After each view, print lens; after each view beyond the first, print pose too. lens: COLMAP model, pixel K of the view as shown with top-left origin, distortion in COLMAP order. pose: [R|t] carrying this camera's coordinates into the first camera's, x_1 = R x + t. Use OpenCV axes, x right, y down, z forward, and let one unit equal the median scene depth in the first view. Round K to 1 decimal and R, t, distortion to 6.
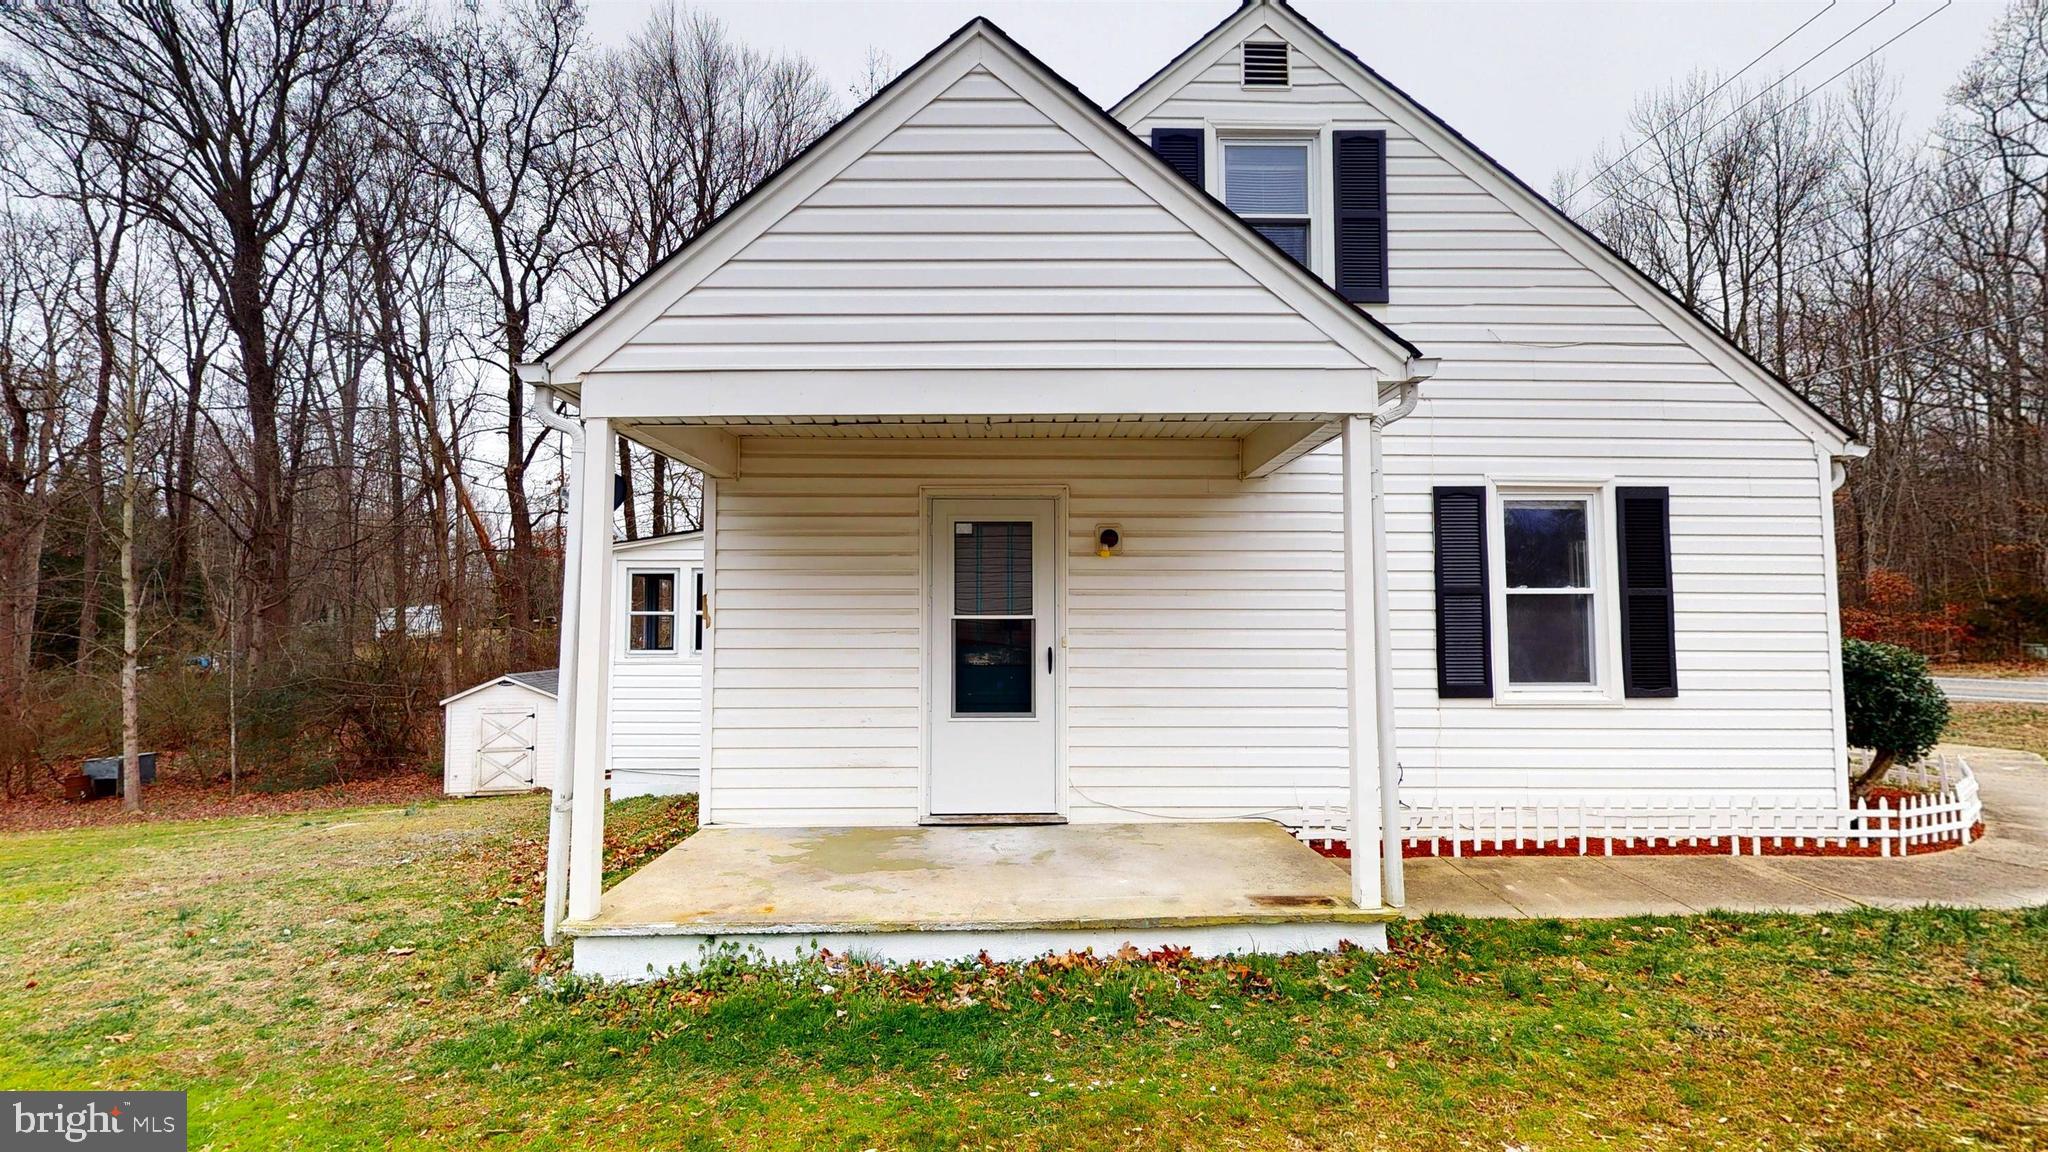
lens RADIAL K [[843.6, 0, 1024.0], [0, 843.6, 576.0], [0, 0, 1]] dist [-0.000986, -0.000026]
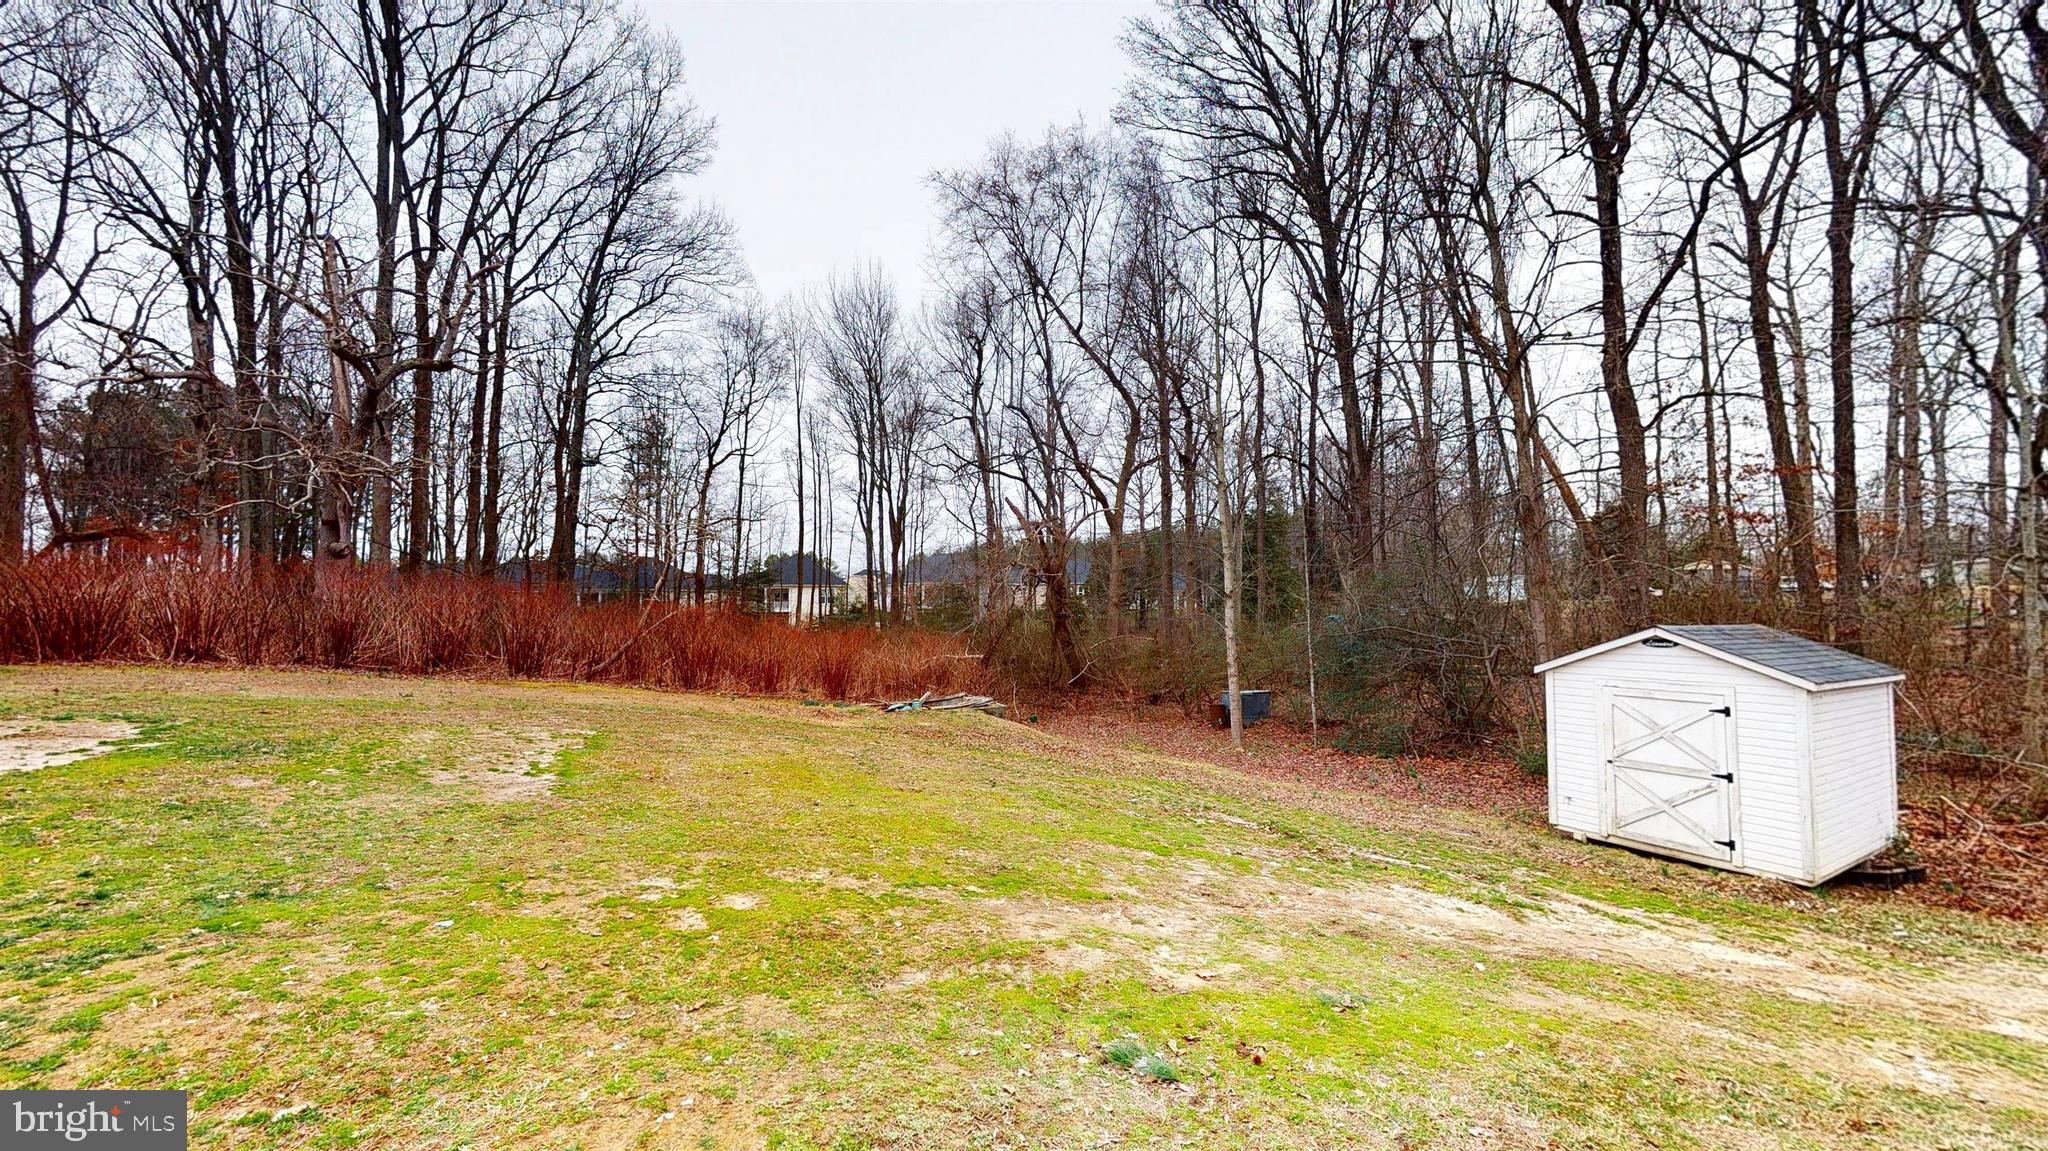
lens RADIAL K [[751.2, 0, 1024.0], [0, 751.2, 575.5], [0, 0, 1]] dist [0.000926, 0.000077]
pose [[0.371031, -0.025803, -0.928262, -0.283364], [0.052577, 0.998594, -0.006742, 0.059200], [0.927131, -0.046304, 0.371866, 0.402366]]
